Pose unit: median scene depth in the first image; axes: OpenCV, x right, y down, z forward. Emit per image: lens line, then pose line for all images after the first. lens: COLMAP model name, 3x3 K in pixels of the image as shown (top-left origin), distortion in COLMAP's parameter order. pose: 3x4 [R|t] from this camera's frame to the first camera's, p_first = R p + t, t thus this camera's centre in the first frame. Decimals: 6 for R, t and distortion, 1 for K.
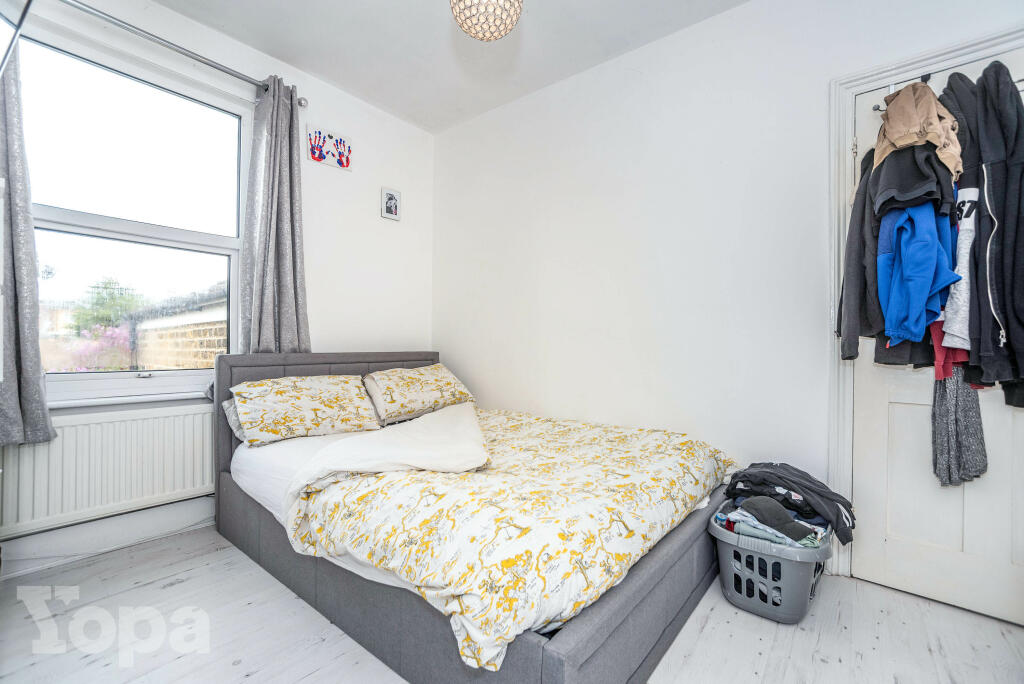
lens RADIAL K [[470.7, 0, 508.1], [0, 470.7, 337.5], [0, 0, 1]] dist [-0.054009, 0.029655]
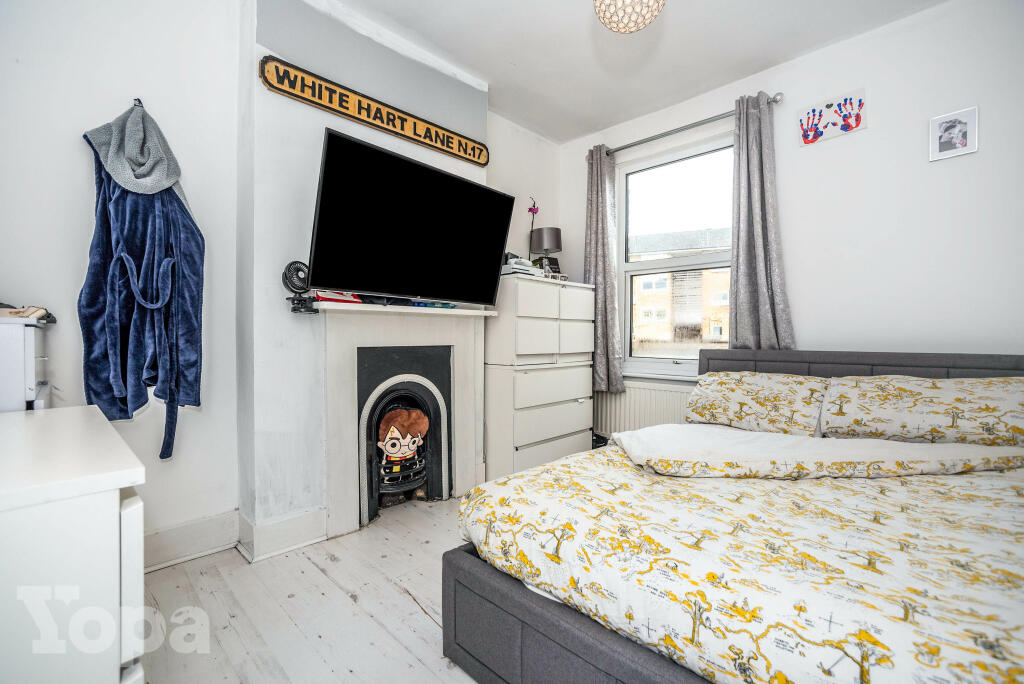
lens RADIAL K [[470.7, 0, 508.1], [0, 470.7, 337.5], [0, 0, 1]] dist [-0.054009, 0.029655]
pose [[-0.151941, -0.007713, -0.988360, 0.689295], [0.006334, 0.999941, -0.008777, 0.012653], [0.988369, -0.007594, -0.151883, 0.639131]]
